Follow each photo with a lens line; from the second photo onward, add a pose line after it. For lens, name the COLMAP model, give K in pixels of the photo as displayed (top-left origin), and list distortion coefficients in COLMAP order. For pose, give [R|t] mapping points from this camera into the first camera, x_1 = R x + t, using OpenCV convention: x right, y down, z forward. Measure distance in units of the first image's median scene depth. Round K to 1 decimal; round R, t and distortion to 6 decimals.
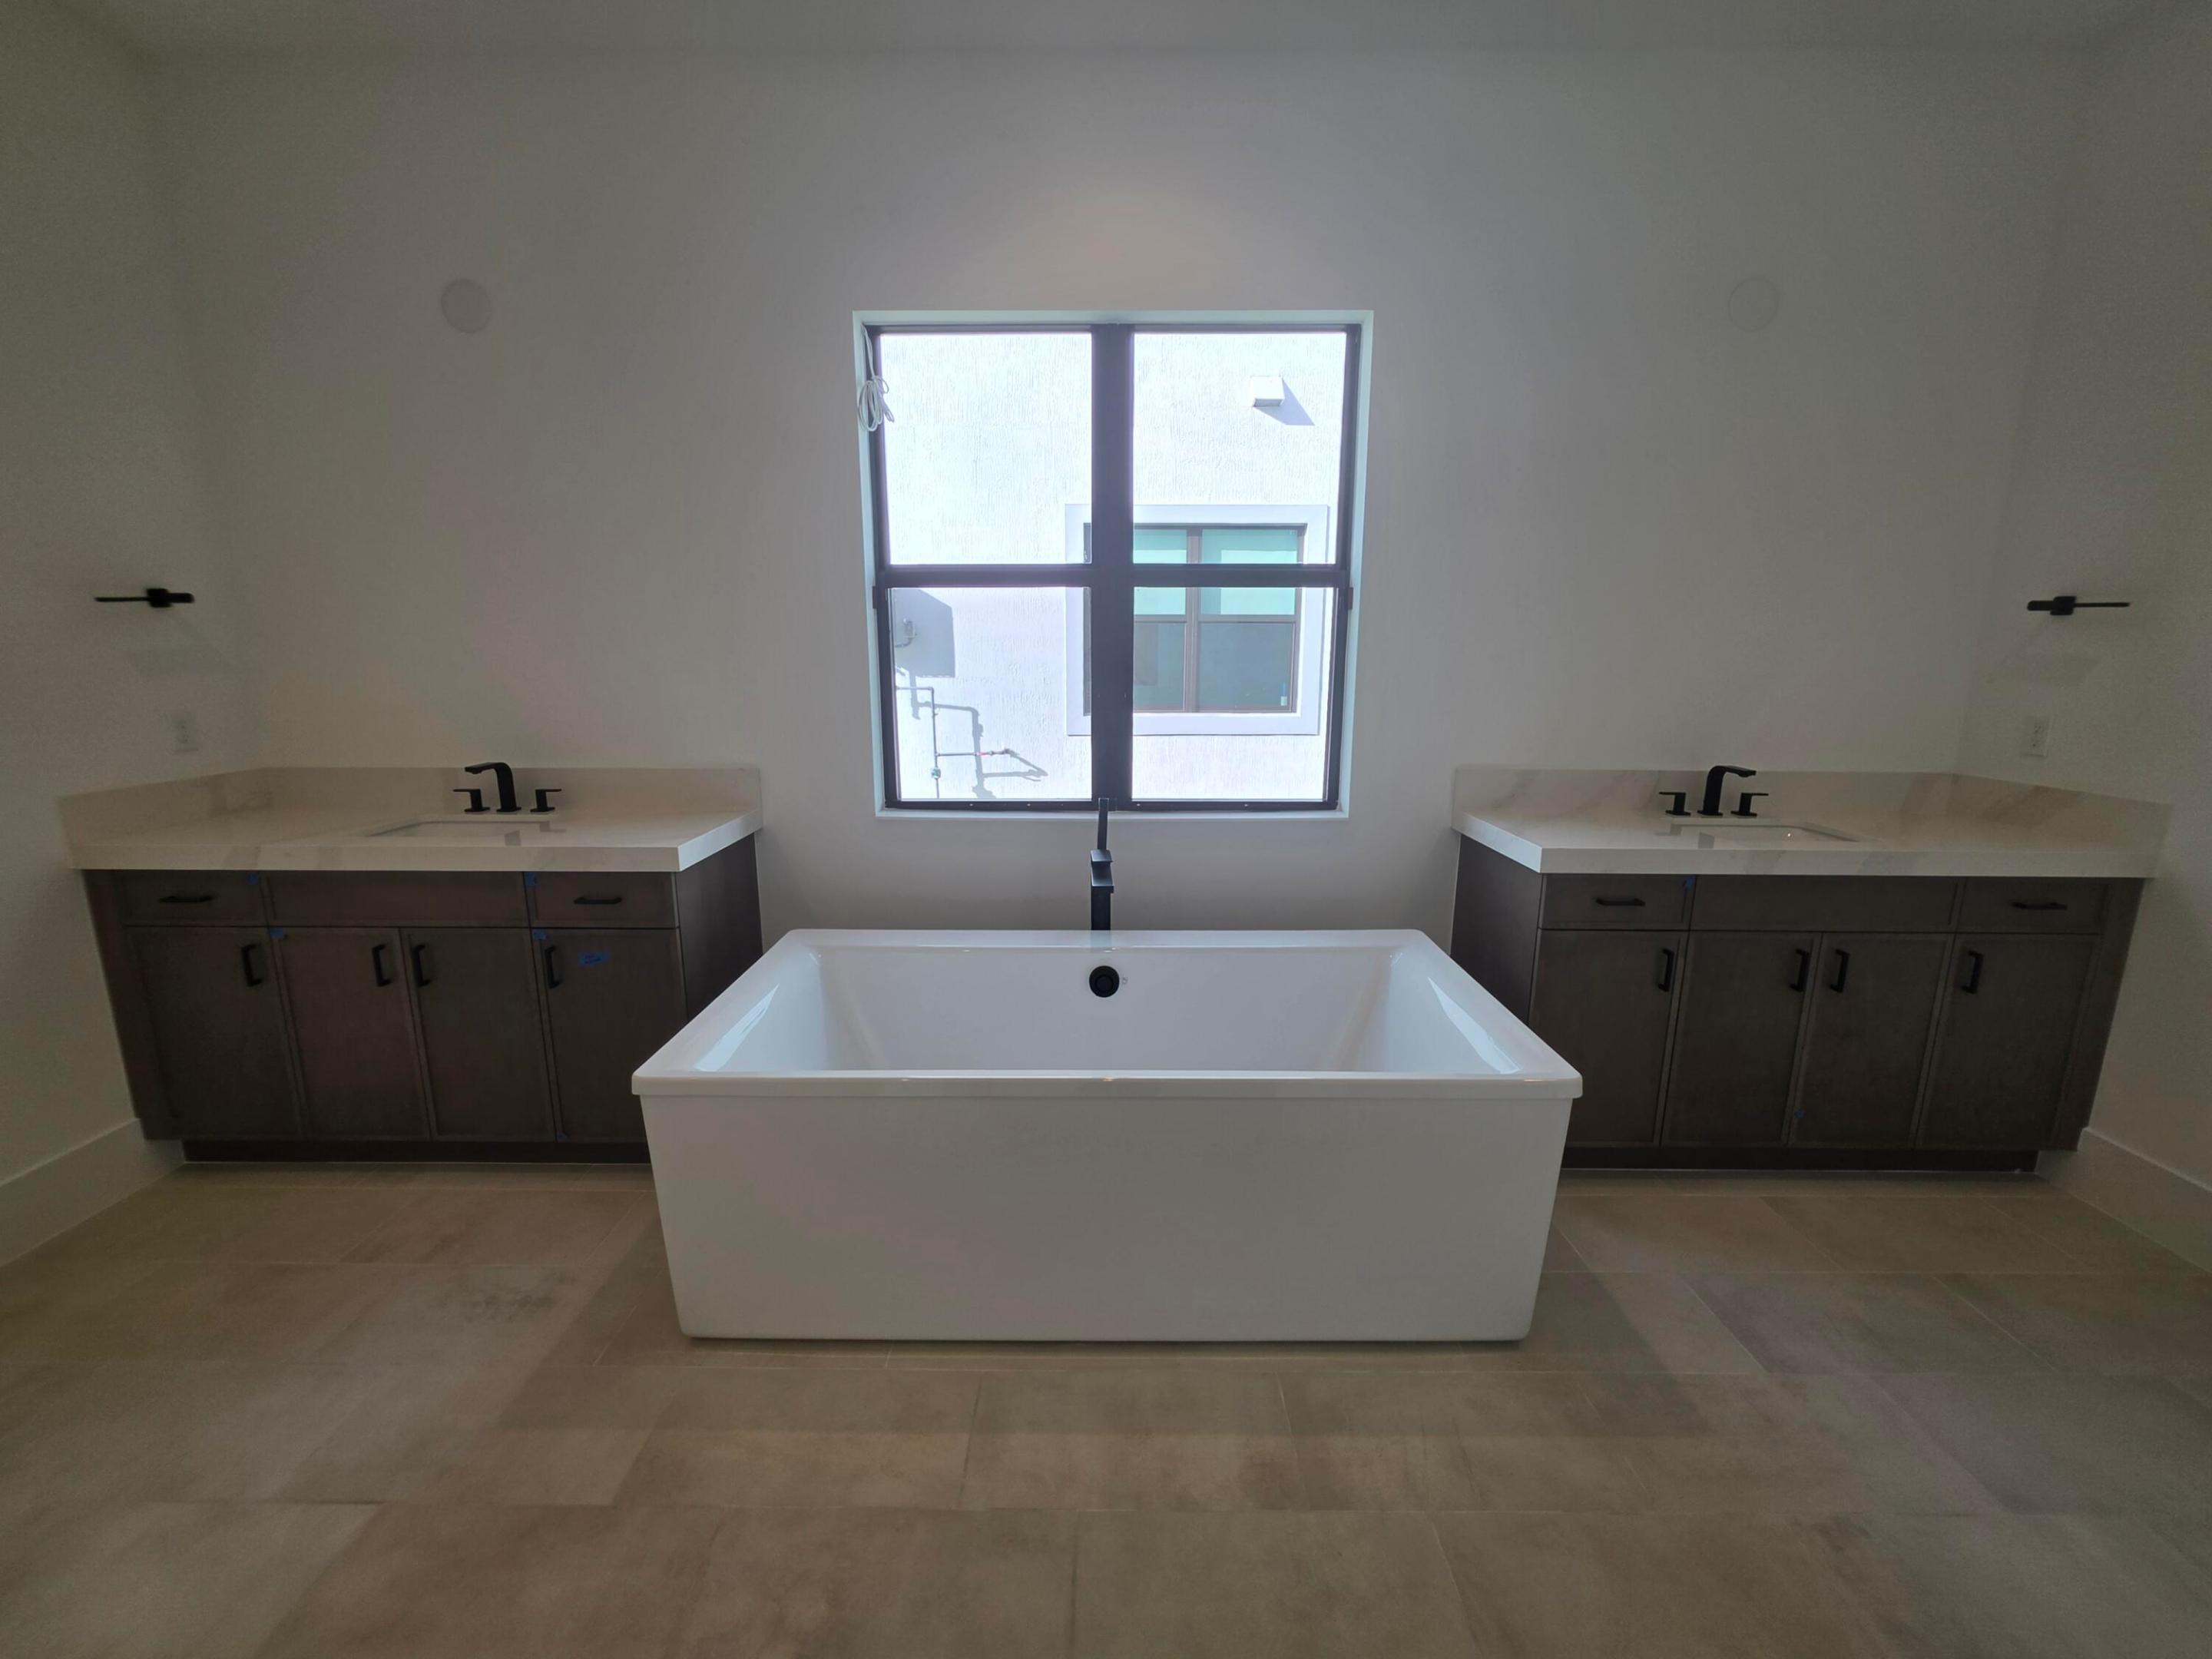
lens RADIAL K [[891.1, 0, 1105.7], [0, 891.1, 823.6], [0, 0, 1]] dist [-0.004325, -0.000553]
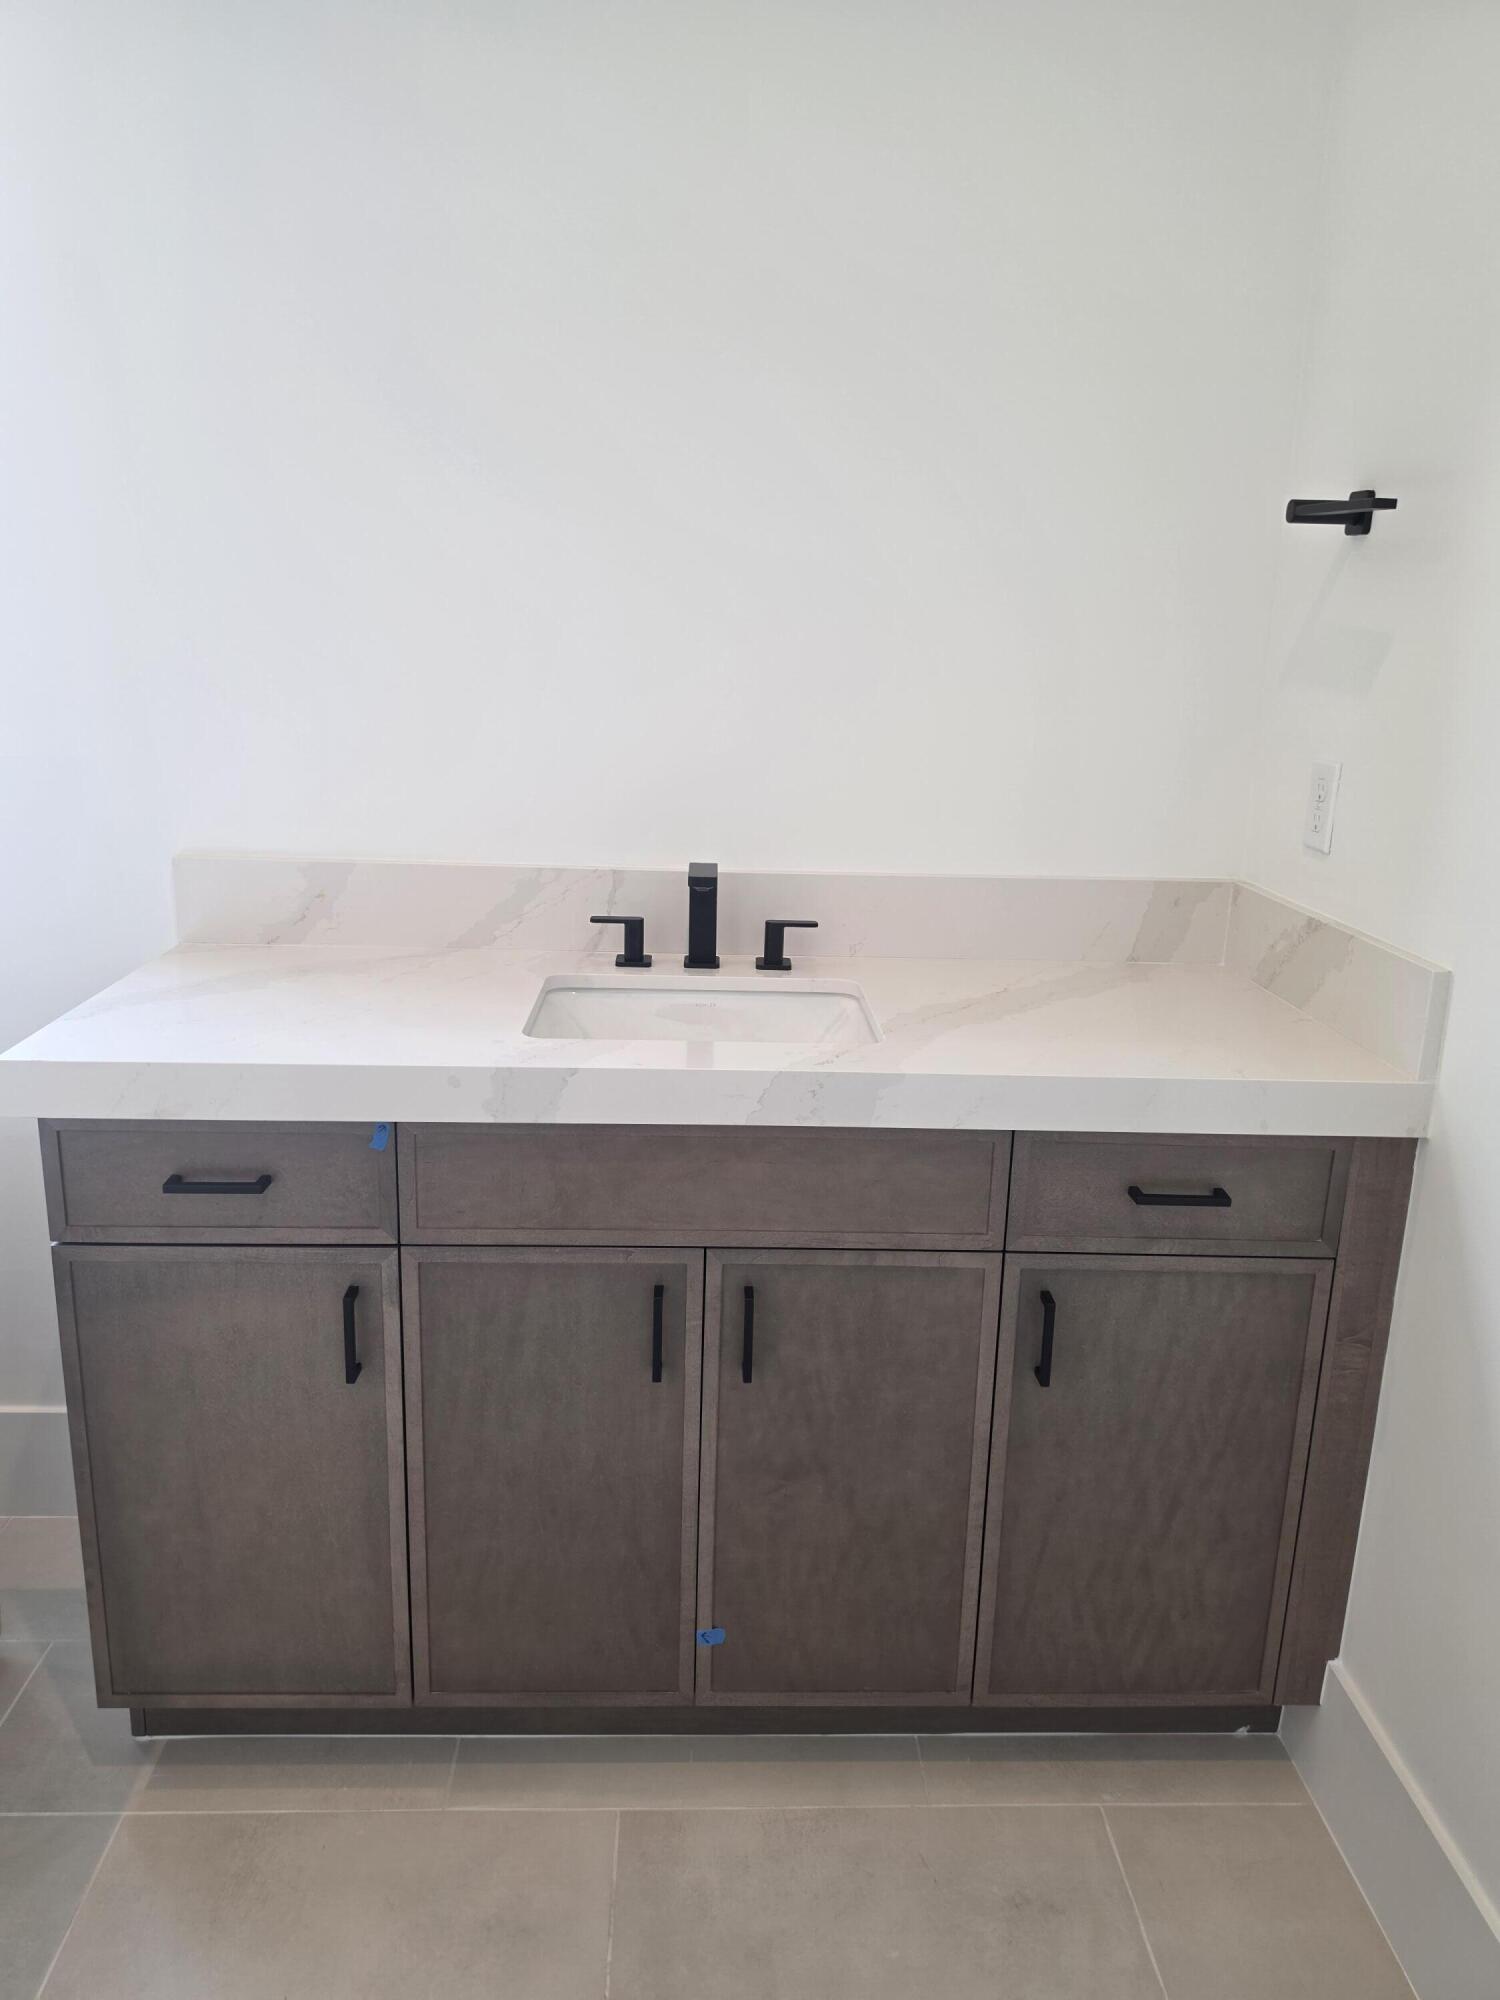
lens RADIAL K [[1380.0, 0, 750.0], [0, 1380.0, 1000.0], [0, 0, 1]] dist [0.108114, -0.161286]
pose [[0.999227, 0.009380, 0.038177, 0.773631], [-0.011891, 0.997743, 0.066085, -0.046551], [-0.037471, -0.066488, 0.997083, 0.303226]]
